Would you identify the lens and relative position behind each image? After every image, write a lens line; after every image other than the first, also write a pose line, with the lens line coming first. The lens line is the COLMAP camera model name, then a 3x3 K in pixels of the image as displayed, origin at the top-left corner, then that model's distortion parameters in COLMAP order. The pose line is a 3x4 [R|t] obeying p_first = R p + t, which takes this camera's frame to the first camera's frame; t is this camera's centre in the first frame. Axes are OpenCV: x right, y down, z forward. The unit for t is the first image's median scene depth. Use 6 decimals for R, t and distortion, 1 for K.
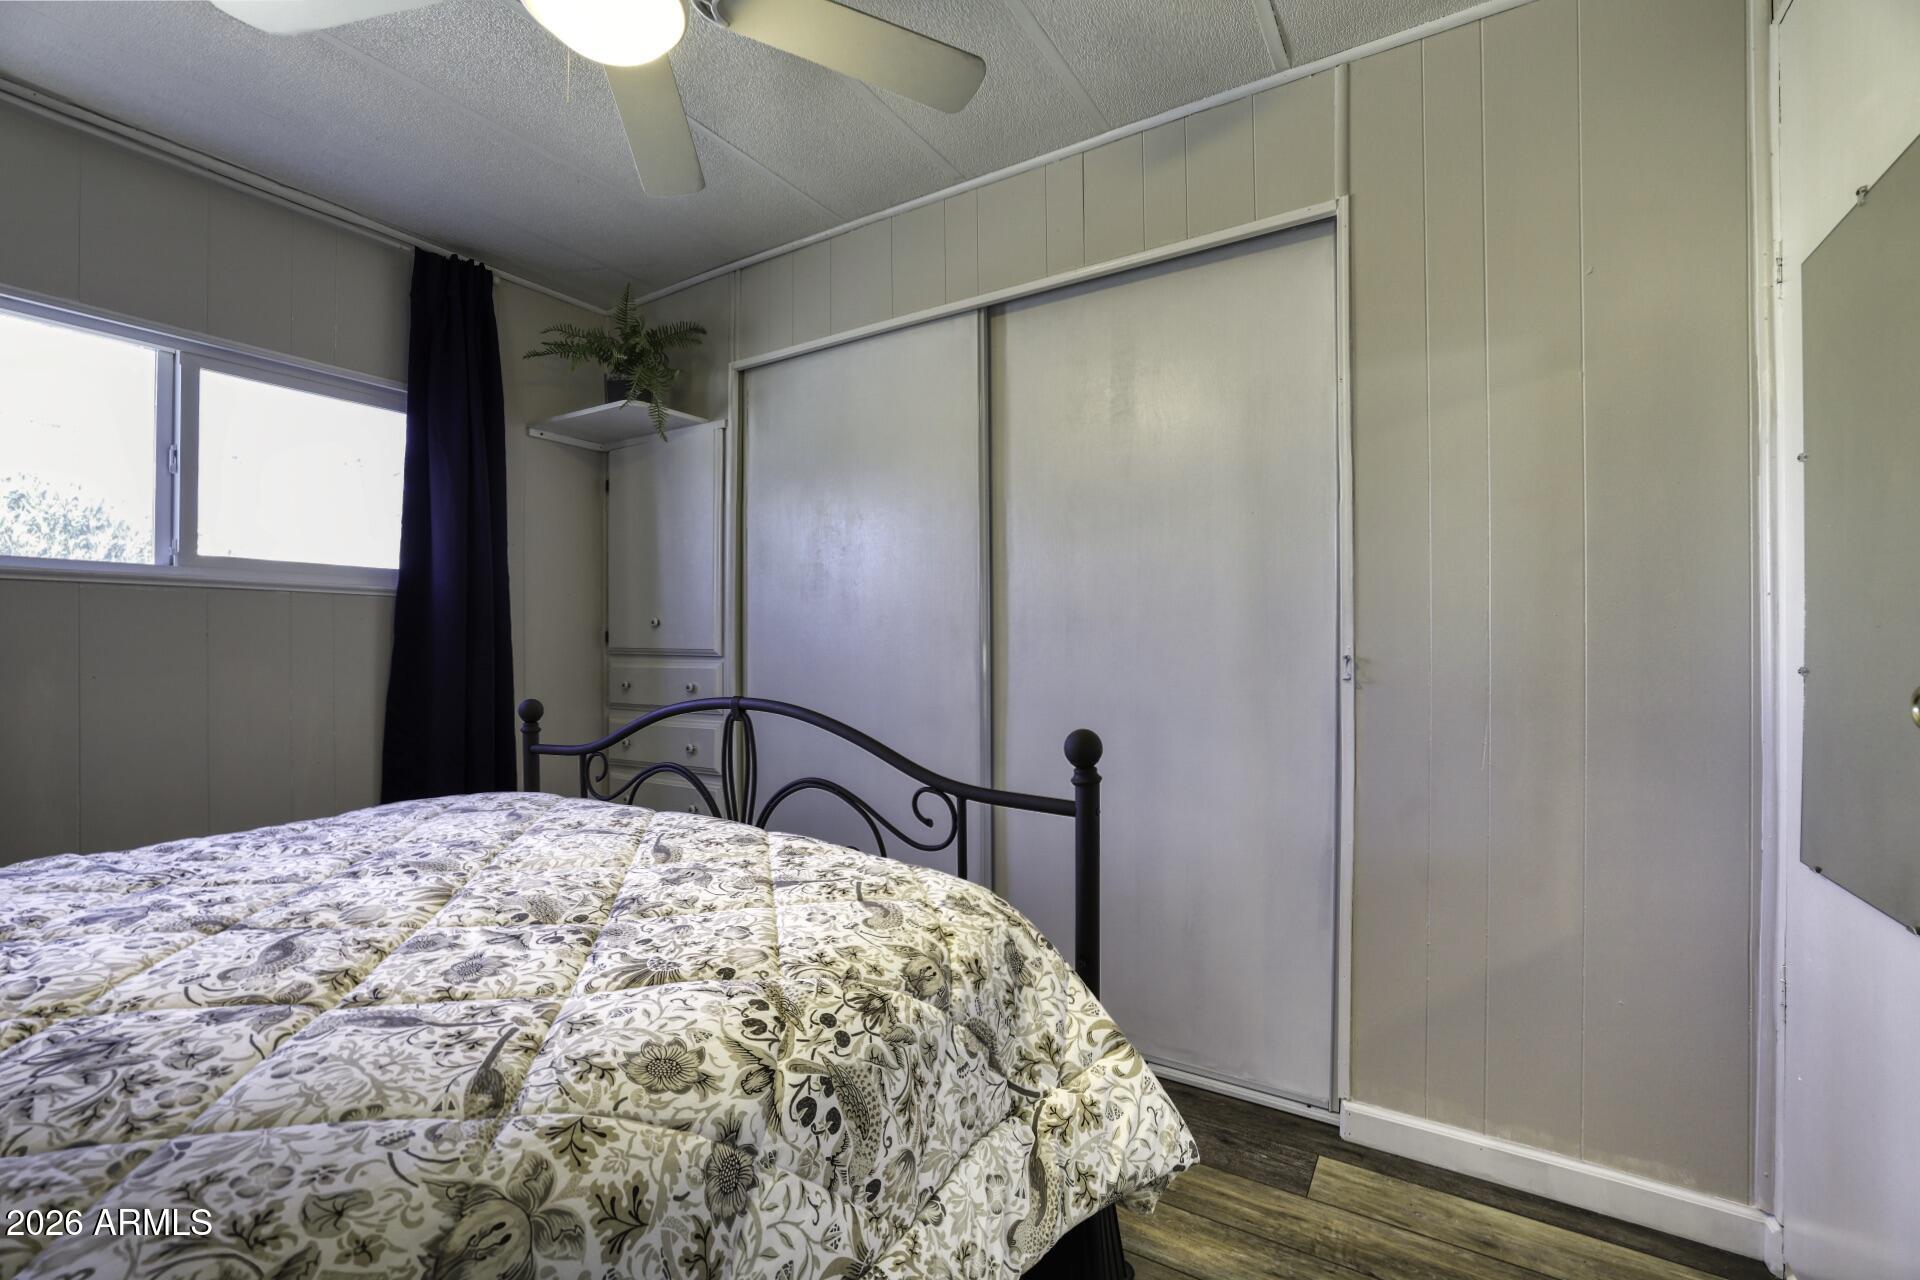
lens RADIAL K [[811.6, 0, 956.9], [0, 811.6, 644.0], [0, 0, 1]] dist [-0.005029, -0.000106]
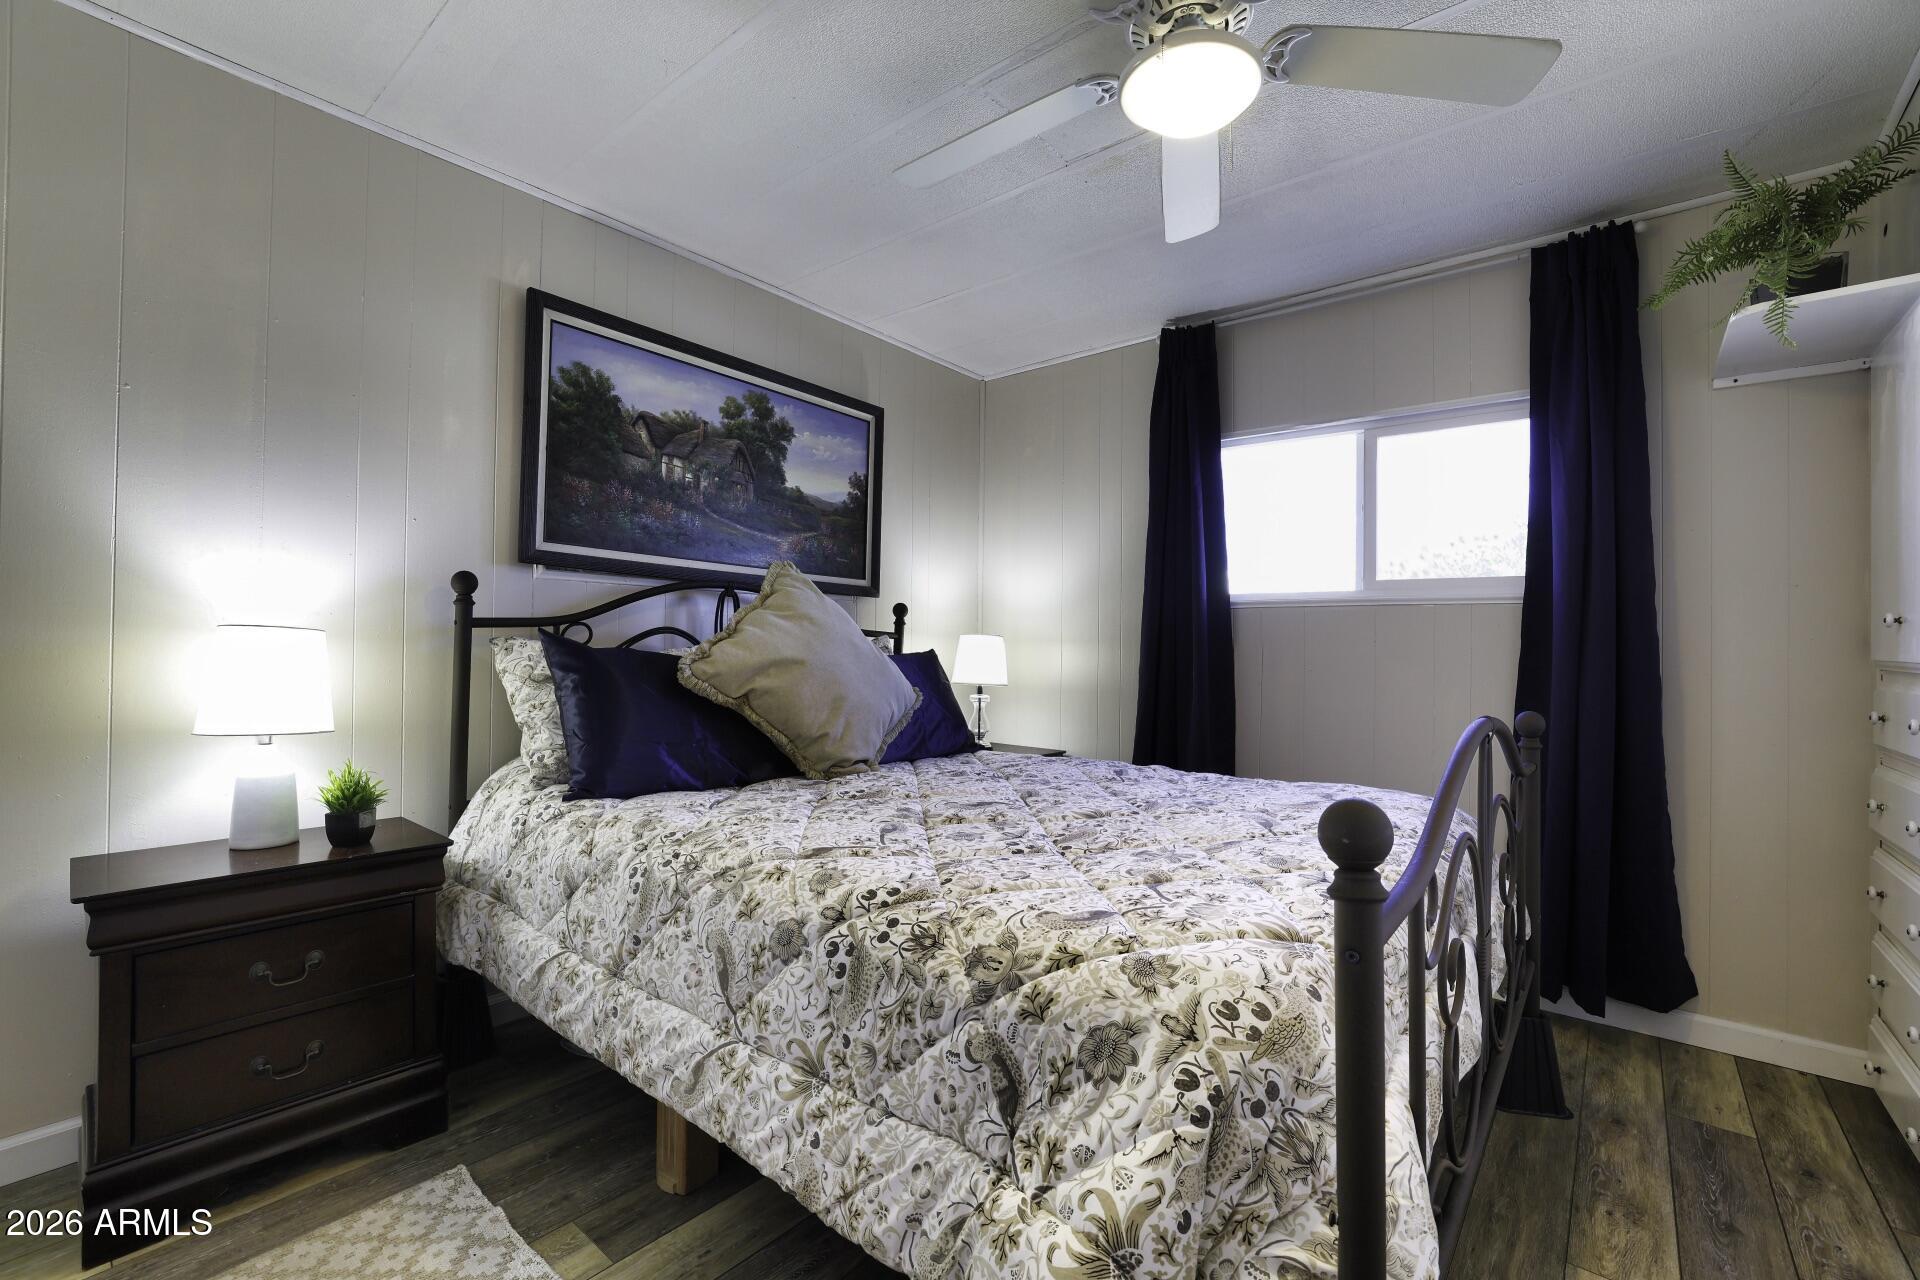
lens RADIAL K [[811.6, 0, 957.1], [0, 811.6, 635.5], [0, 0, 1]] dist [-0.005029, -0.000106]
pose [[-0.130053, -0.018328, -0.991338, 1.031767], [-0.009632, 0.999805, -0.017221, 0.014645], [0.991460, 0.007309, -0.130204, 1.141098]]
